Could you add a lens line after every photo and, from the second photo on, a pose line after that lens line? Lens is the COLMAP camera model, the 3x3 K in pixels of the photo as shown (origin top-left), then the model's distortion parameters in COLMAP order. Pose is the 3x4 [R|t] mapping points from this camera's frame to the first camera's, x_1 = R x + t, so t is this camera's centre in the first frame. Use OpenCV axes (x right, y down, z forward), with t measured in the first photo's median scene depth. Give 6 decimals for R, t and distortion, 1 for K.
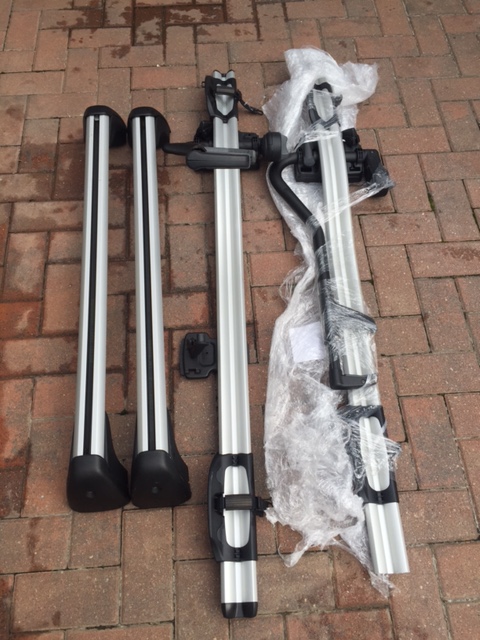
lens RADIAL K [[550.1, 0, 242.0], [0, 550.1, 317.9], [0, 0, 1]] dist [0.052267, -0.064863]
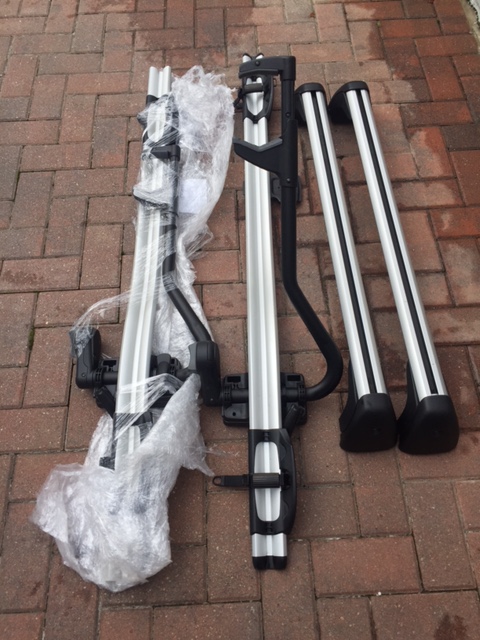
lens RADIAL K [[550.1, 0, 243.8], [0, 550.1, 318.5], [0, 0, 1]] dist [0.052267, -0.064863]
pose [[-0.999666, -0.013041, 0.022318, -0.017279], [0.025783, -0.564877, 0.824772, -1.010608], [0.001851, 0.825072, 0.565024, 0.527043]]
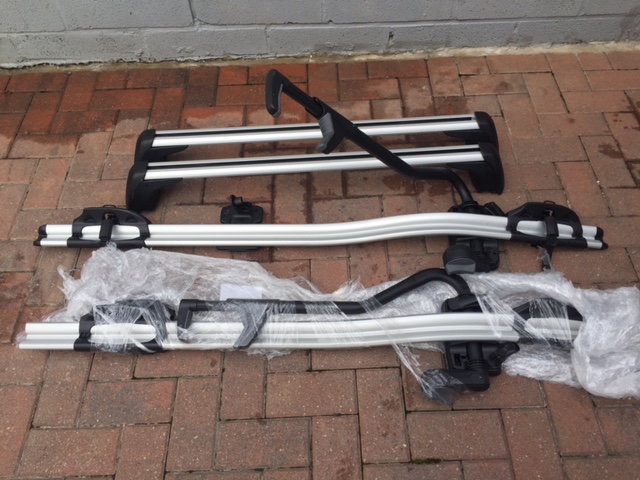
lens RADIAL K [[550.1, 0, 316.9], [0, 550.1, 240.5], [0, 0, 1]] dist [0.052267, -0.064863]
pose [[-0.050105, 0.809716, -0.584679, 0.609521], [-0.876554, 0.244931, 0.414320, -0.519095], [0.478688, 0.533262, 0.697488, 0.261591]]
